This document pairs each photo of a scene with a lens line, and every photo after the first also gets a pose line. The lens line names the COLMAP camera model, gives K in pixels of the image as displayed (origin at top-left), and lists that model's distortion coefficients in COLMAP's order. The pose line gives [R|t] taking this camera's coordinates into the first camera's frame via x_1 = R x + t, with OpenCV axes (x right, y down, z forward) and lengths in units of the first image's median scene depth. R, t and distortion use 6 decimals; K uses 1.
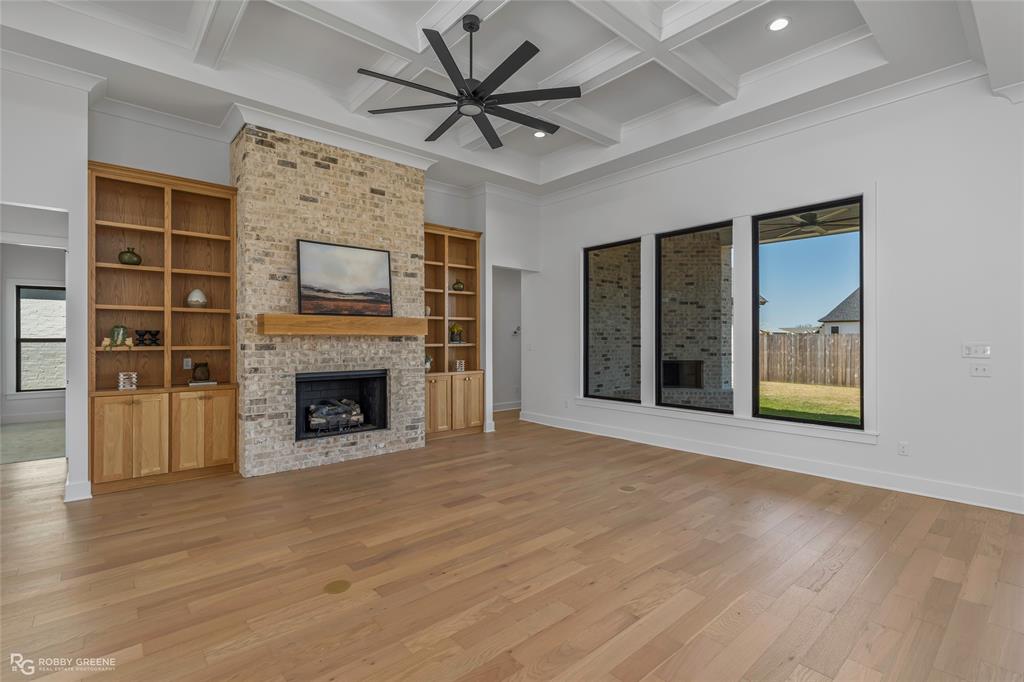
lens RADIAL K [[473.9, 0, 509.3], [0, 473.9, 339.6], [0, 0, 1]] dist [-0.004942, 0.000894]
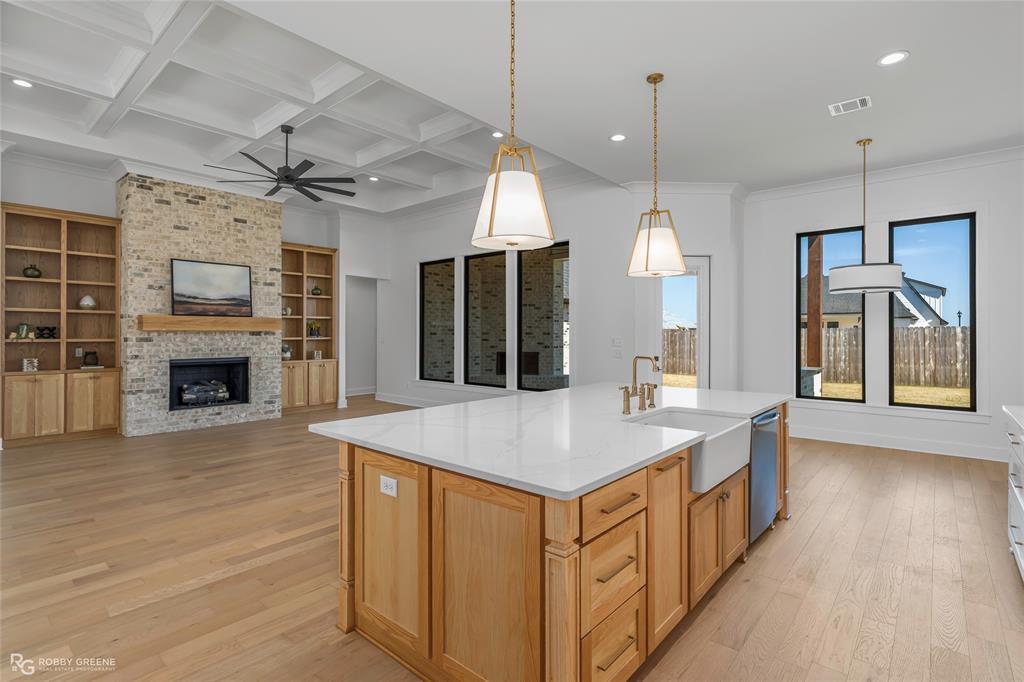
lens RADIAL K [[496.5, 0, 509.7], [0, 496.5, 333.3], [0, 0, 1]] dist [-0.005532, 0.002520]
pose [[0.990649, 0.003139, 0.136397, 0.310776], [-0.002898, 0.999994, -0.001965, -0.002136], [-0.136403, 0.001551, 0.990652, -0.517410]]
